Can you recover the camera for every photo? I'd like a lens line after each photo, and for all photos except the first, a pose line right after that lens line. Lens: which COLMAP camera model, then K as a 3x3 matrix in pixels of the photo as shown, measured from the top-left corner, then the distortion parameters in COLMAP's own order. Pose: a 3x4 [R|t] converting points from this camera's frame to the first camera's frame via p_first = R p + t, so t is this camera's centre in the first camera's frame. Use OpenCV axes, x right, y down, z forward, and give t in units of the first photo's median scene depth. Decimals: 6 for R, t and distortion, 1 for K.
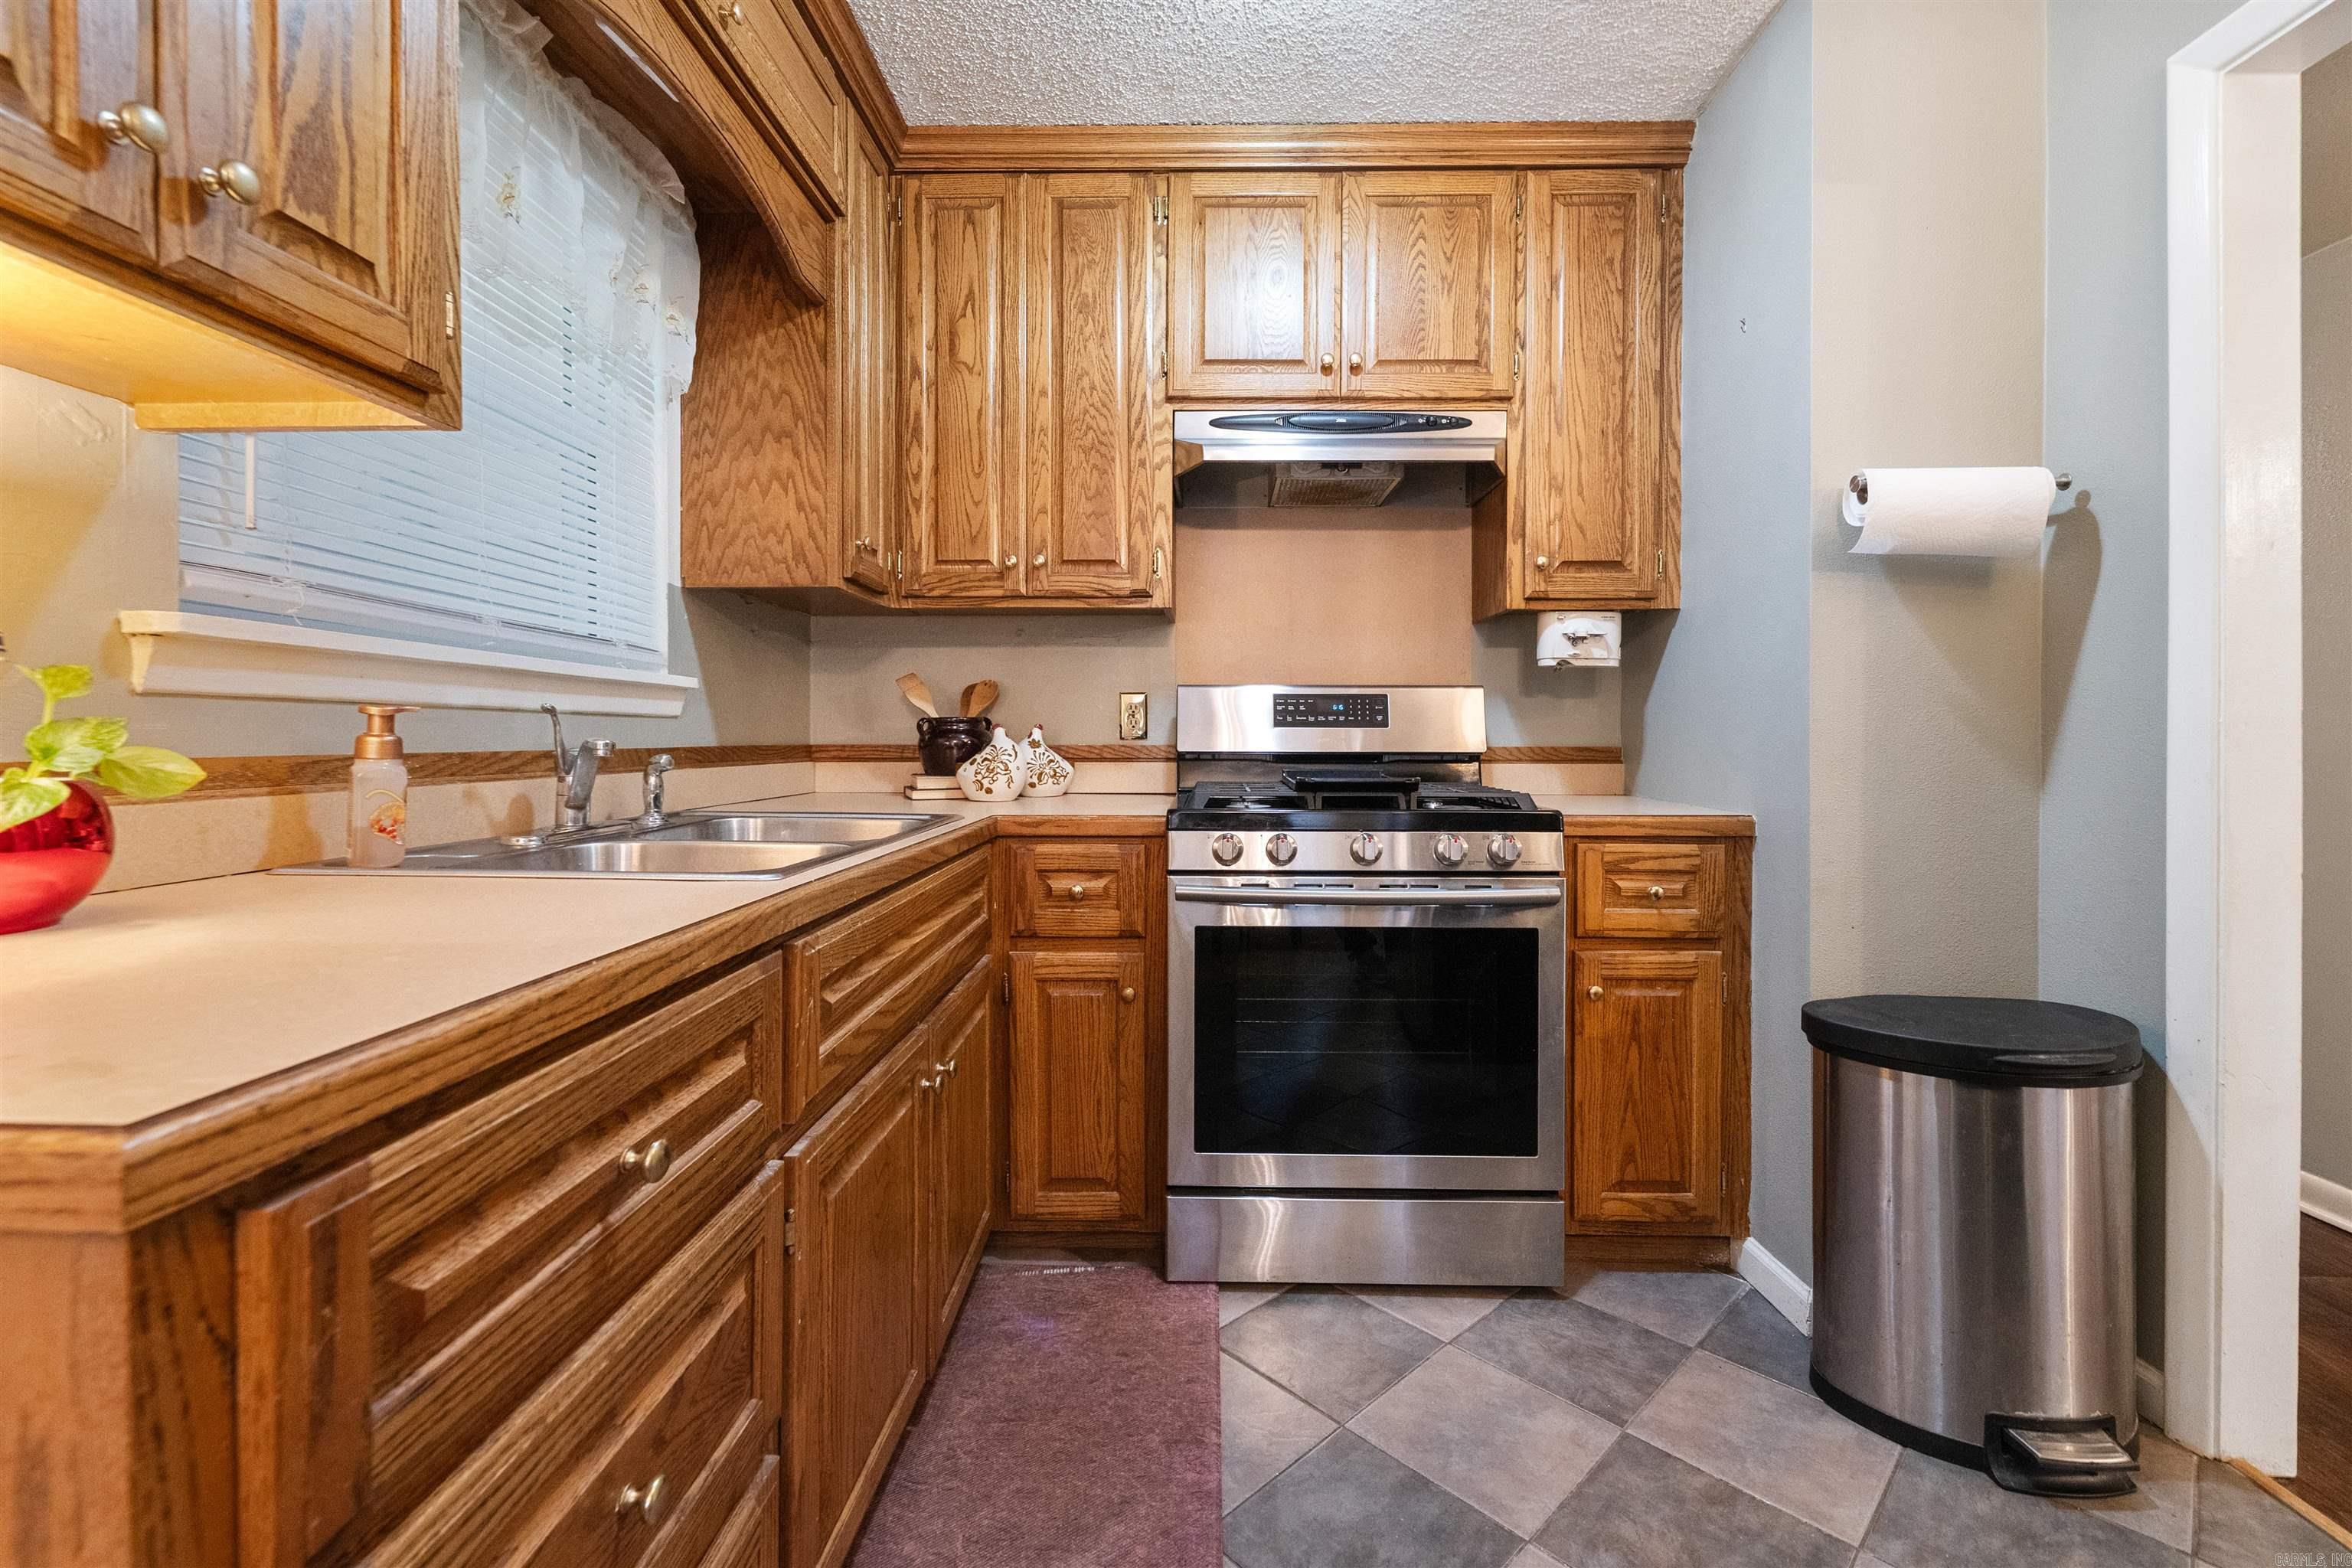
lens RADIAL K [[971.7, 0, 1192.1], [0, 971.7, 744.9], [0, 0, 1]] dist [0.006025, -0.002933]
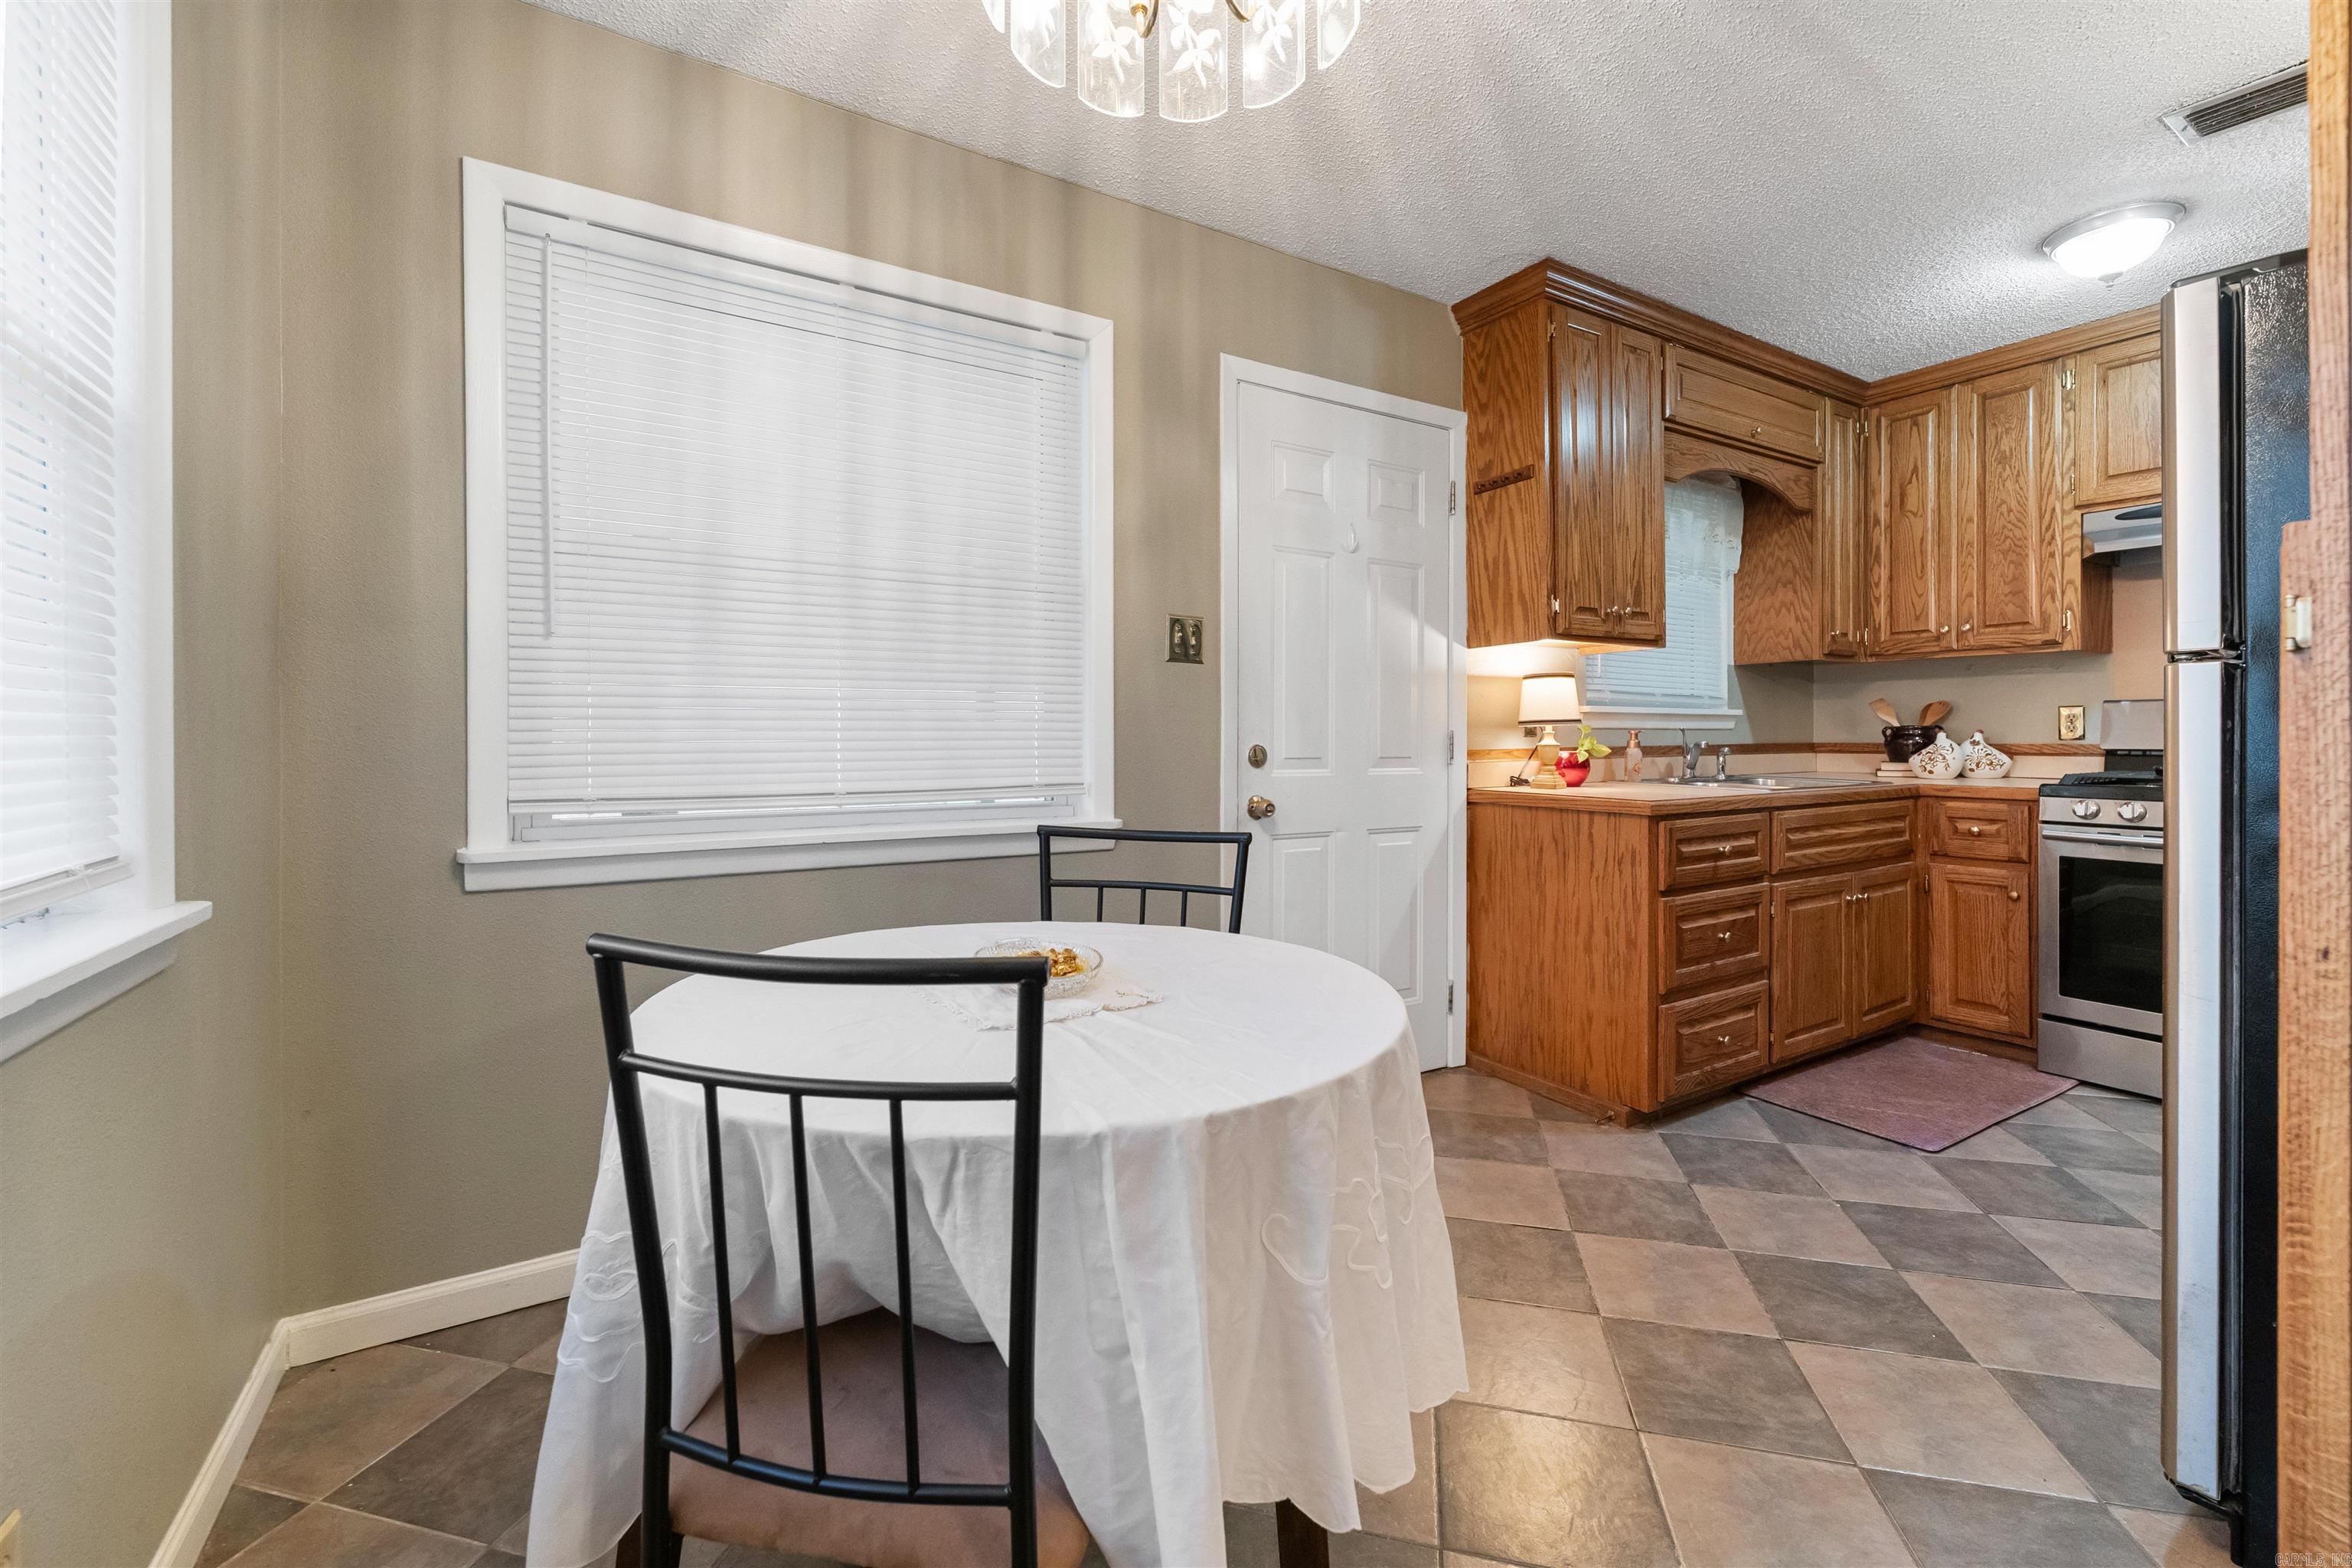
lens RADIAL K [[971.7, 0, 1165.4], [0, 971.7, 735.1], [0, 0, 1]] dist [0.006025, -0.002933]
pose [[0.530725, -0.003787, -0.847536, 0.537176], [-0.001089, 0.999986, -0.005150, -0.004628], [0.847544, 0.003656, 0.530713, -1.027616]]
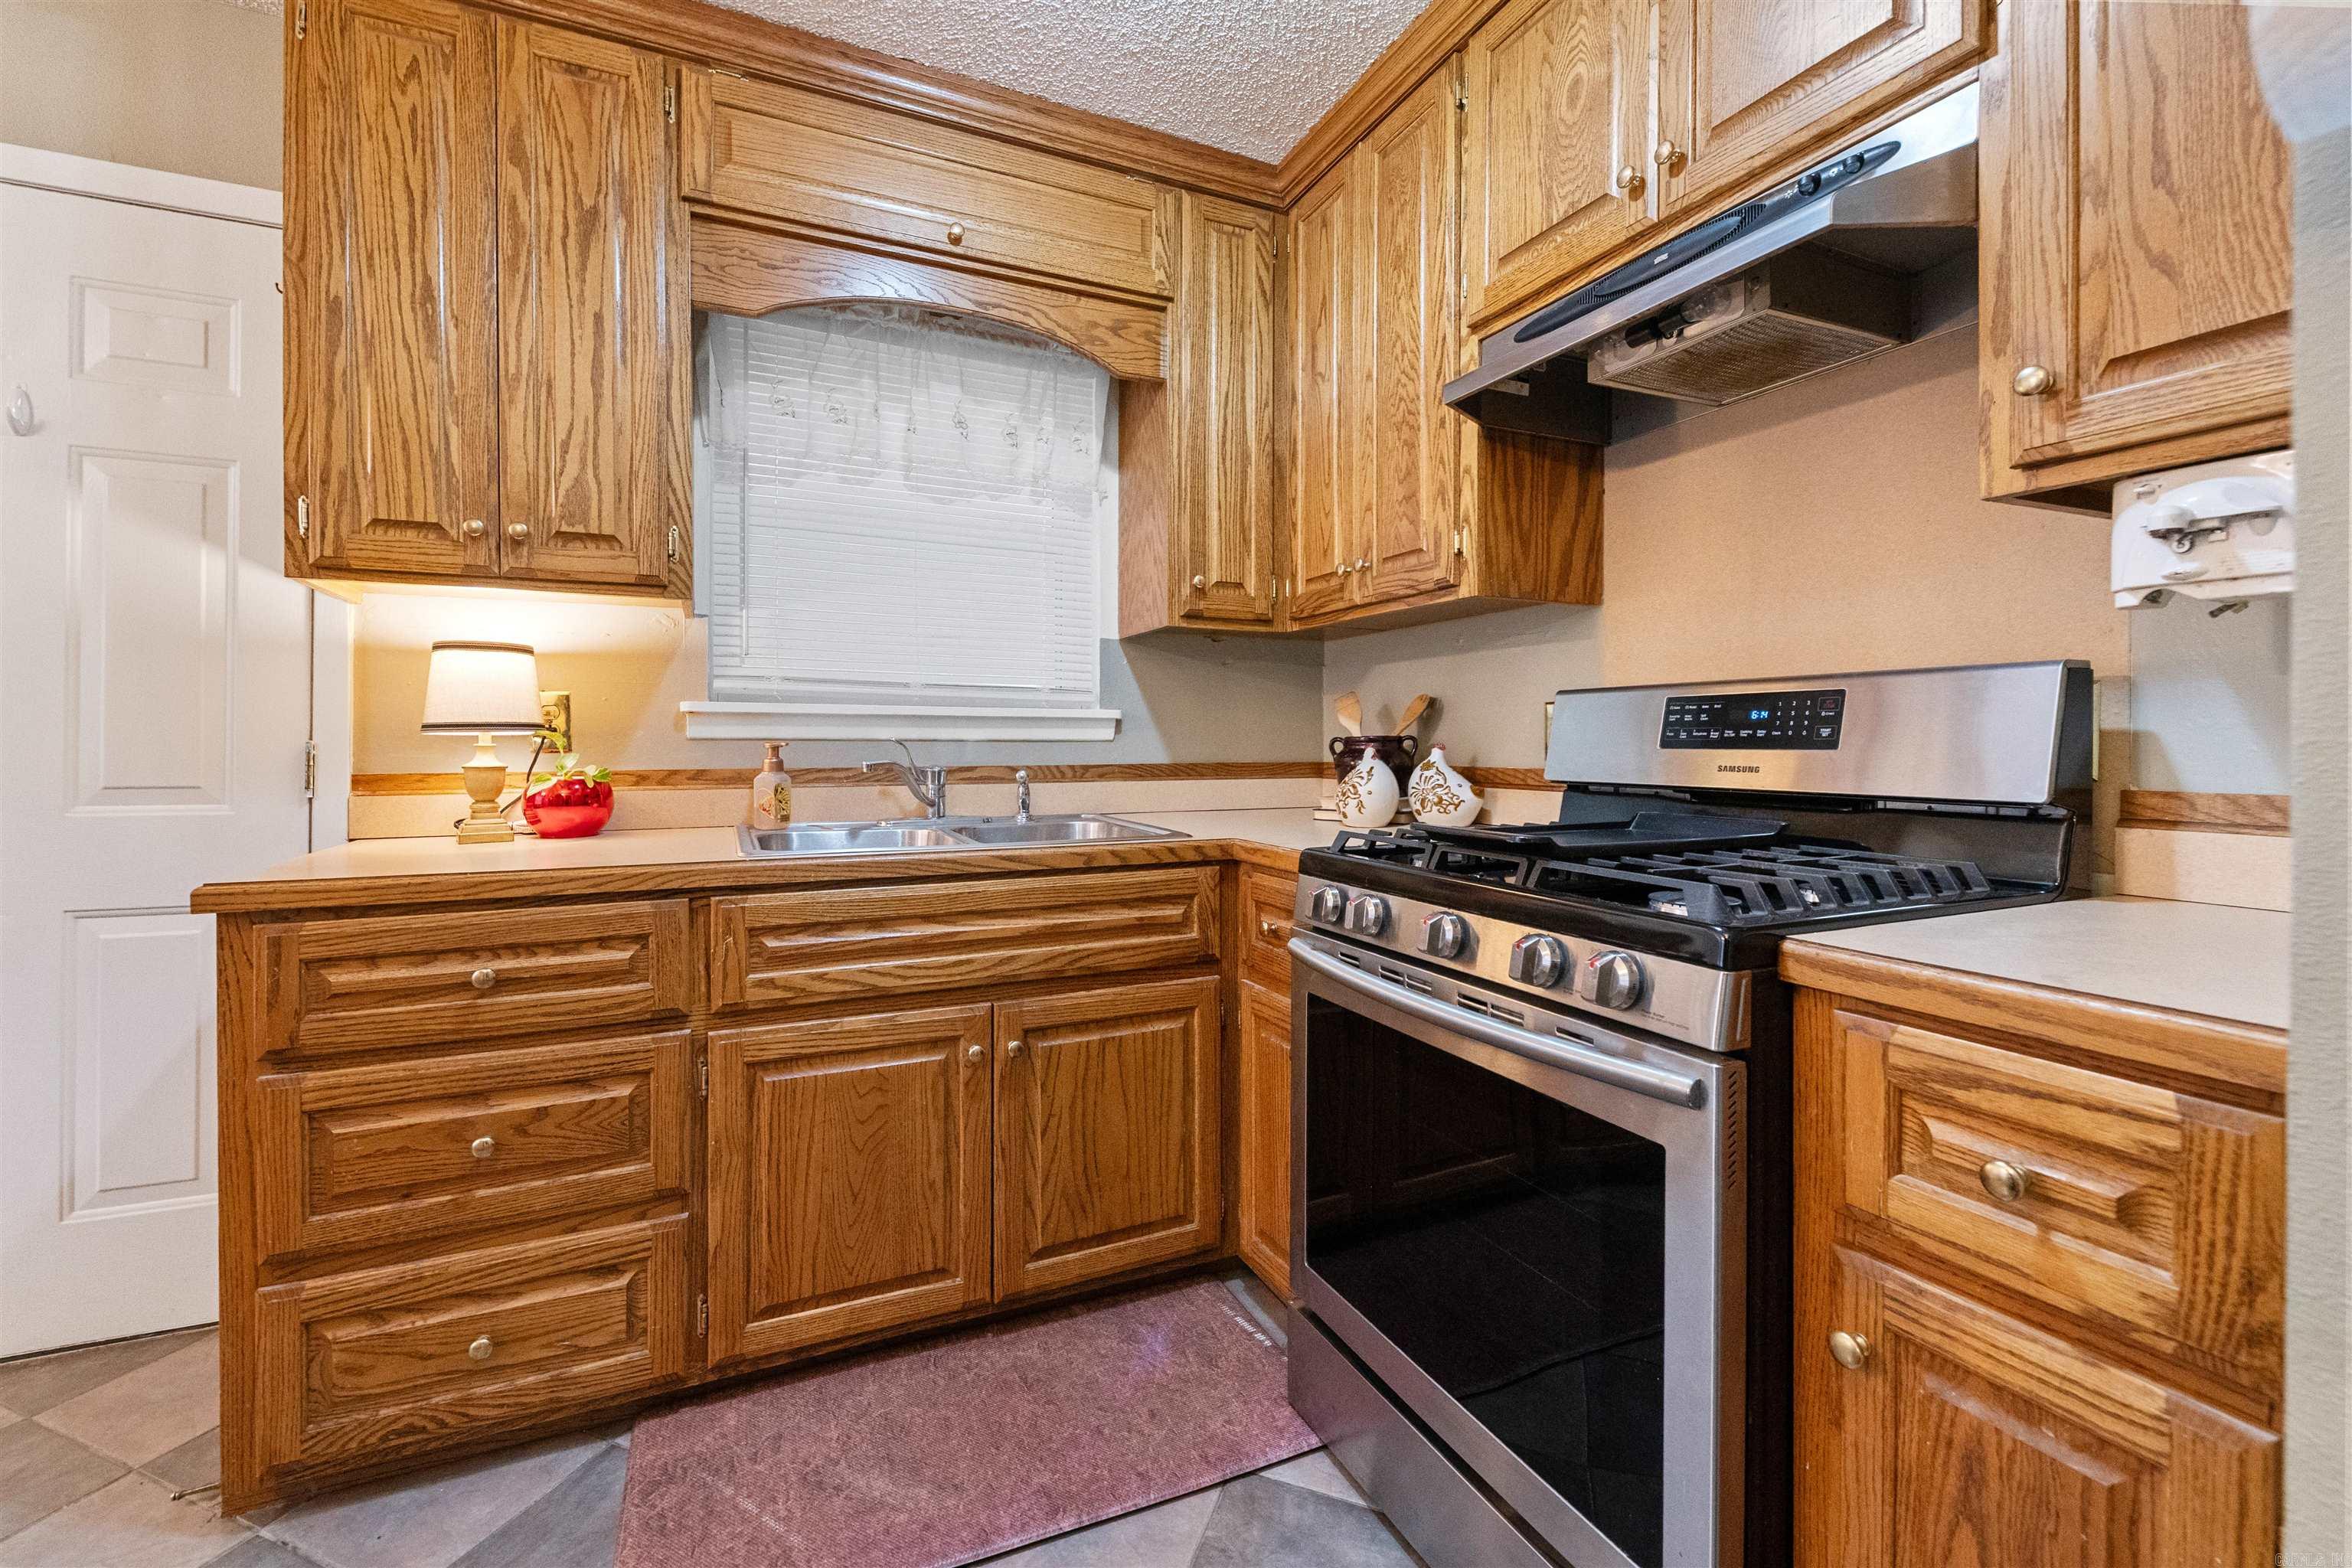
lens RADIAL K [[971.7, 0, 1155.6], [0, 971.7, 751.7], [0, 0, 1]] dist [0.006025, -0.002933]
pose [[0.424311, 0.006140, -0.905496, 0.634570], [-0.005789, 0.999975, 0.004068, -0.019043], [0.905498, 0.003516, 0.424336, 0.481240]]
